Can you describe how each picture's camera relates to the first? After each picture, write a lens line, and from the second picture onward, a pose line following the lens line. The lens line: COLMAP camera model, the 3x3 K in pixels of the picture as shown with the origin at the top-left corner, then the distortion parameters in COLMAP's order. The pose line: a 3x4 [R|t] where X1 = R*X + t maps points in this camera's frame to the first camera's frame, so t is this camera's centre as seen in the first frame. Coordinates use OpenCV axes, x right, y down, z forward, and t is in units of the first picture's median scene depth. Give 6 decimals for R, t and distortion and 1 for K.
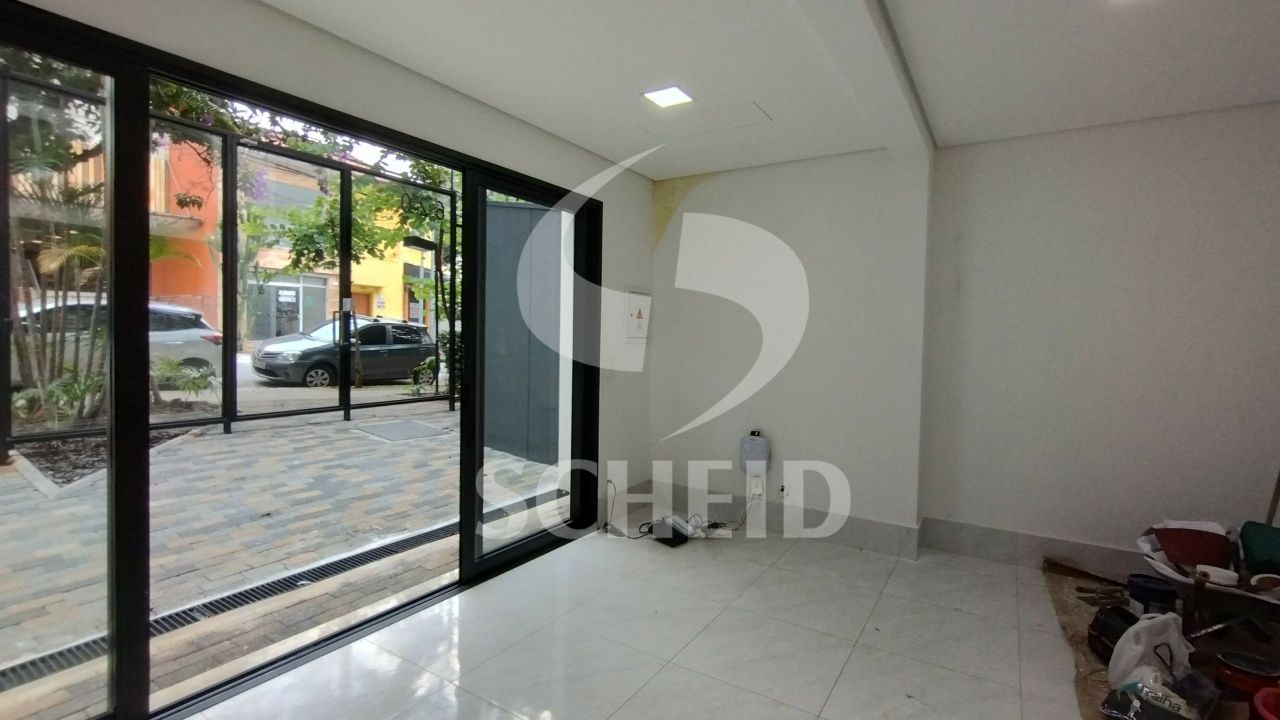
lens RADIAL K [[579.8, 0, 630.7], [0, 579.8, 354.4], [0, 0, 1]] dist [-0.008756, 0.001568]
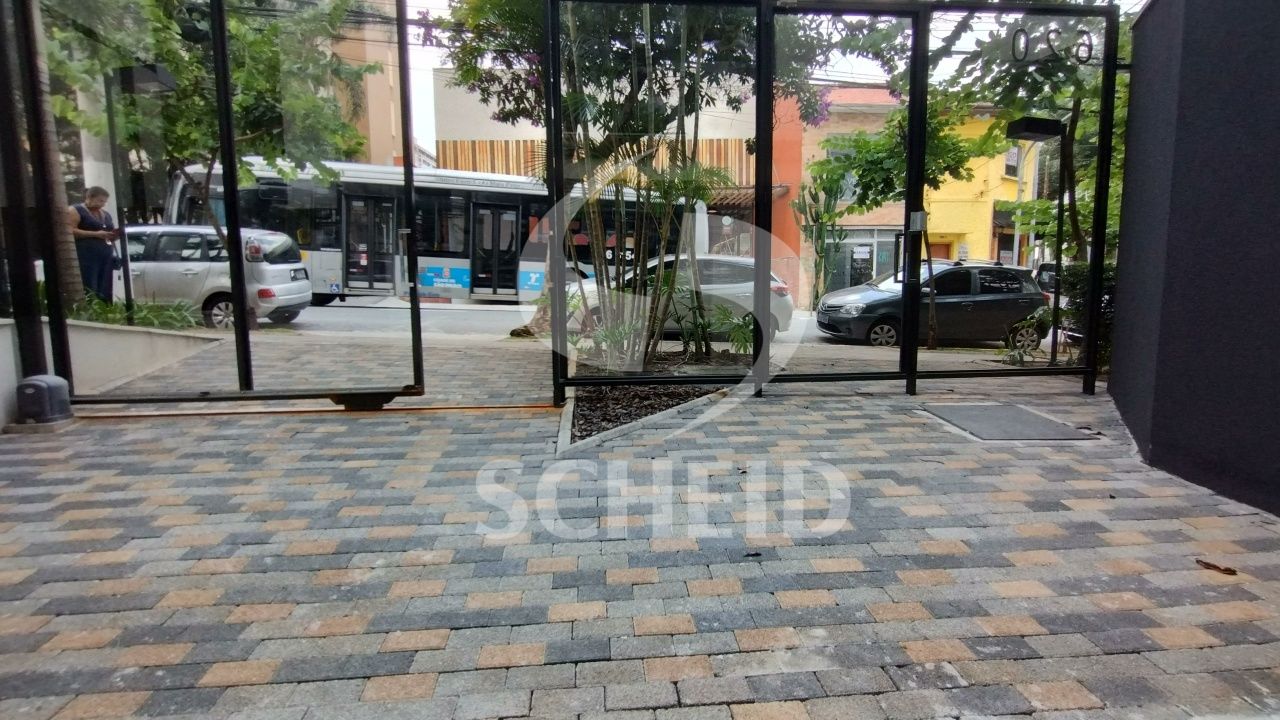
lens RADIAL K [[579.8, 0, 636.3], [0, 579.8, 352.8], [0, 0, 1]] dist [-0.008756, 0.001568]
pose [[0.609488, 0.054046, -0.790951, -0.226886], [-0.005836, 0.997952, 0.063693, 0.035963], [0.792773, -0.034204, 0.608556, 0.497777]]
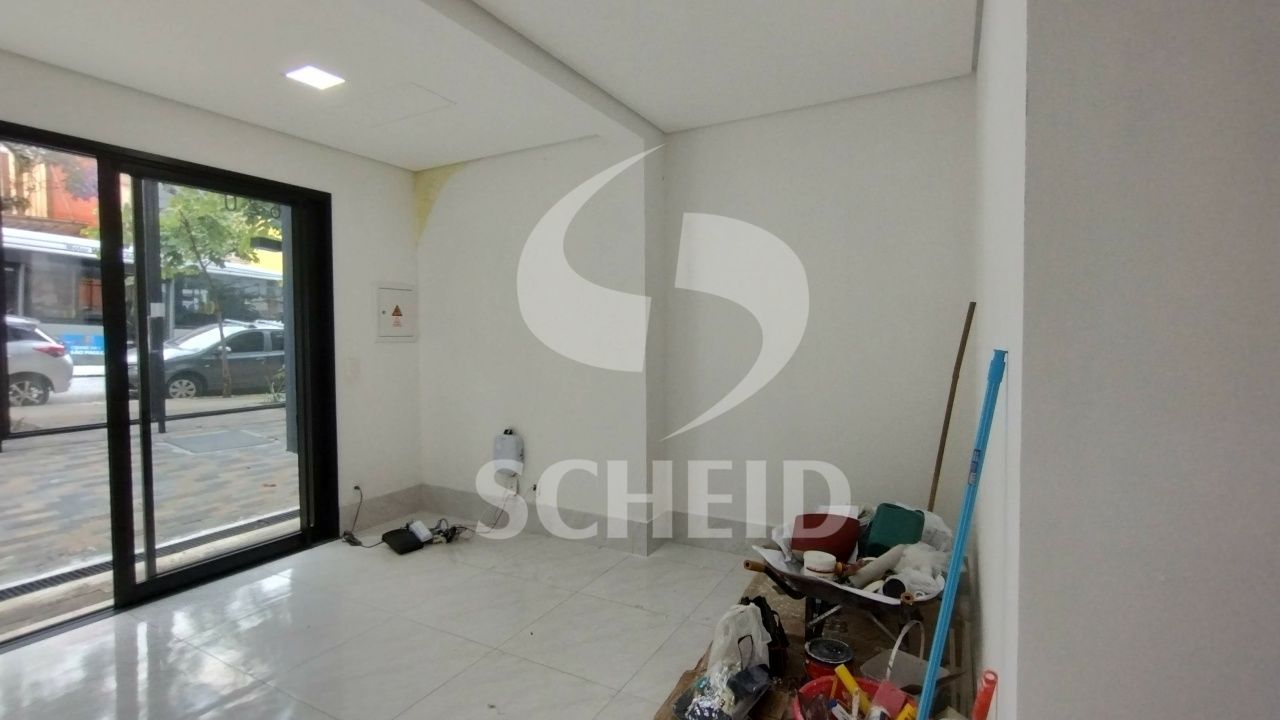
lens RADIAL K [[579.8, 0, 636.4], [0, 579.8, 355.1], [0, 0, 1]] dist [-0.008756, 0.001568]
pose [[0.997184, -0.028867, 0.069222, 0.329499], [0.028750, 0.999583, 0.002689, 0.011100], [-0.069271, -0.000692, 0.997598, 0.019840]]
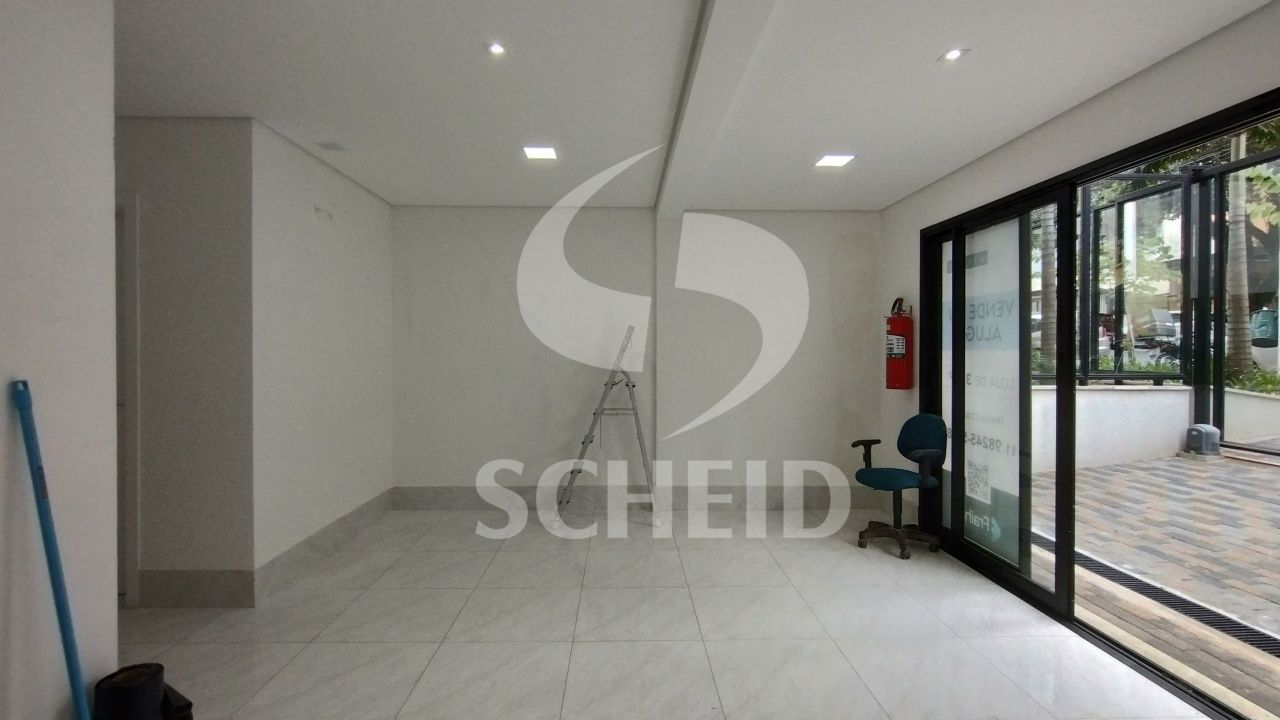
lens RADIAL K [[579.8, 0, 634.0], [0, 579.8, 357.4], [0, 0, 1]] dist [-0.008756, 0.001568]
pose [[-0.827514, -0.011279, -0.561332, 0.380830], [-0.036777, 0.998740, 0.034148, -0.020963], [0.560240, 0.048902, -0.826886, 0.666311]]
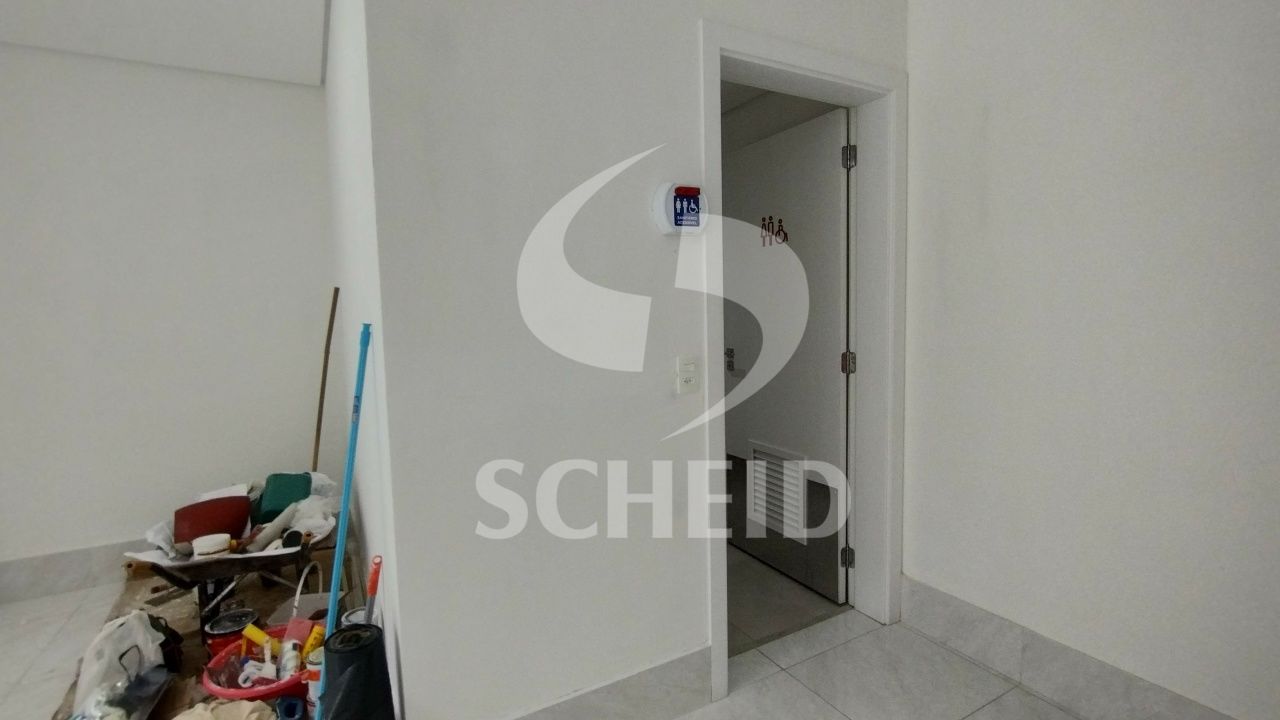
lens RADIAL K [[579.8, 0, 636.8], [0, 579.8, 354.2], [0, 0, 1]] dist [-0.008756, 0.001568]
pose [[0.468227, -0.100240, 0.877904, 0.267064], [0.062798, 0.994807, 0.080095, 0.014653], [-0.881374, 0.017628, 0.472091, -0.056083]]
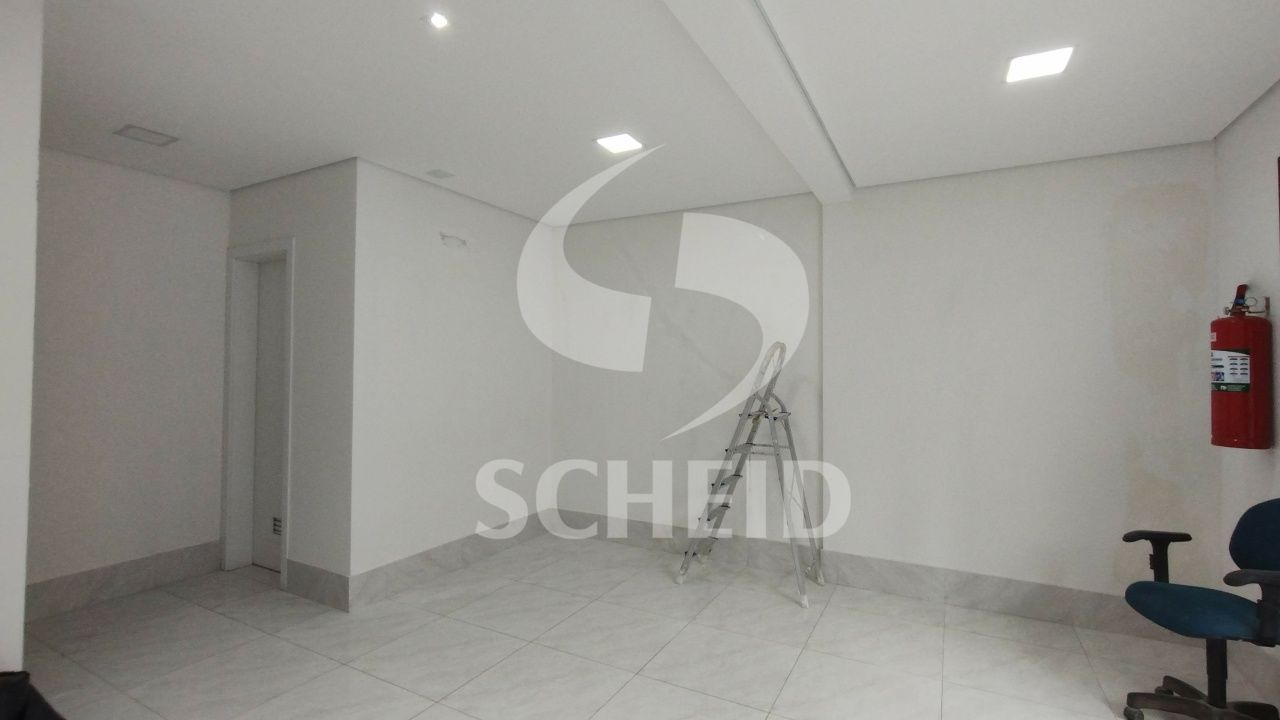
lens RADIAL K [[579.8, 0, 633.9], [0, 579.8, 354.2], [0, 0, 1]] dist [-0.008756, 0.001568]
pose [[-0.997129, -0.026328, -0.070997, 0.077144], [-0.027328, 0.999540, 0.013151, -0.029577], [0.070618, 0.015054, -0.997390, 0.611060]]
